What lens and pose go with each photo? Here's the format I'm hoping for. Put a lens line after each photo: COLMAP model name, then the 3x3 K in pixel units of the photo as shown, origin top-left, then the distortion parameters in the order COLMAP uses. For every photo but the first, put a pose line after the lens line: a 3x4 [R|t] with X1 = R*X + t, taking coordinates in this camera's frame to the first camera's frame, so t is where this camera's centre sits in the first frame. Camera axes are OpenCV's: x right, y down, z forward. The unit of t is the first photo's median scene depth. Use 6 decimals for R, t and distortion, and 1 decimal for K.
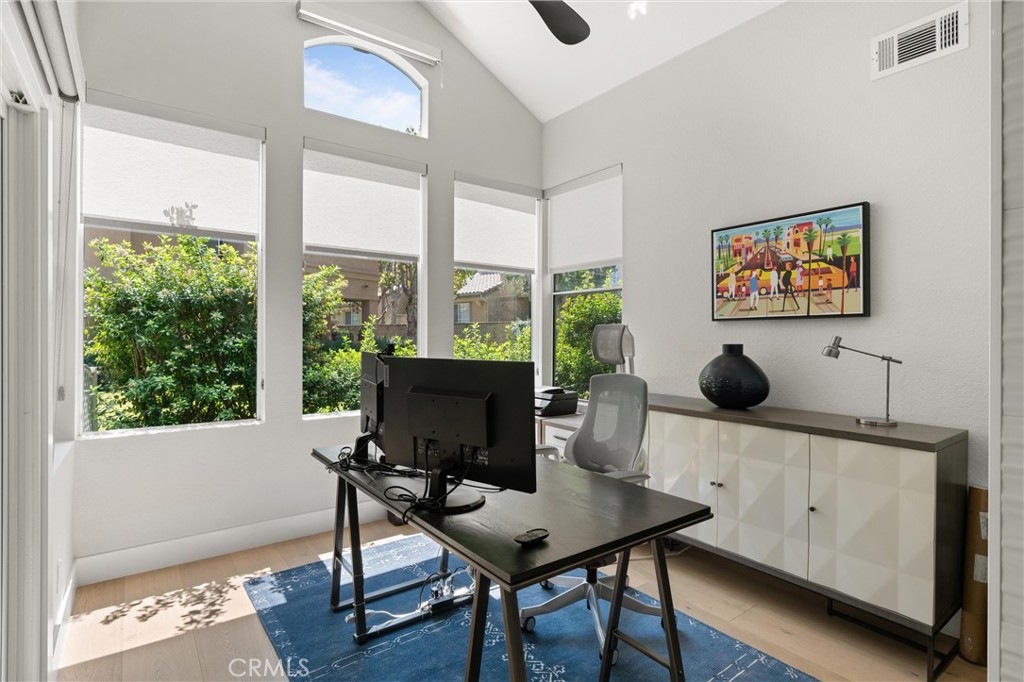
lens RADIAL K [[505.5, 0, 512.0], [0, 505.5, 341.0], [0, 0, 1]] dist [-0.002483, -0.000531]
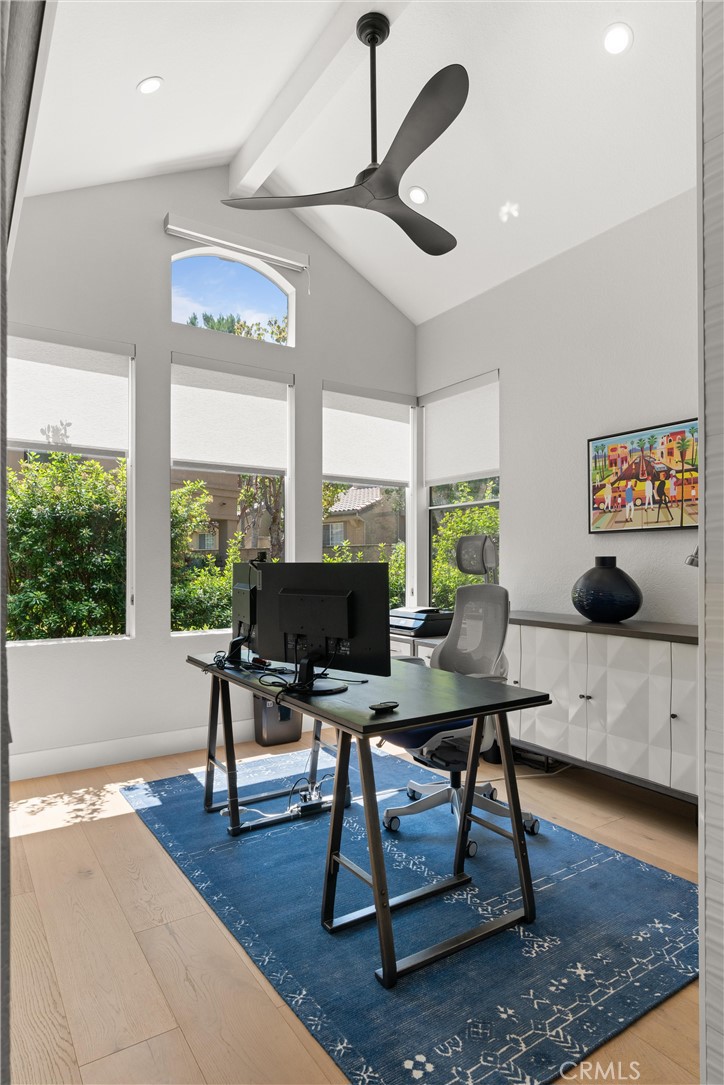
lens RADIAL K [[607.3, 0, 358.7], [0, 607.3, 567.6], [0, 0, 1]] dist [-0.000688, 0.000257]
pose [[0.998234, -0.003054, -0.059319, 0.028205], [0.002960, 0.999994, -0.001670, 0.026412], [0.059324, 0.001492, 0.998238, -0.187374]]
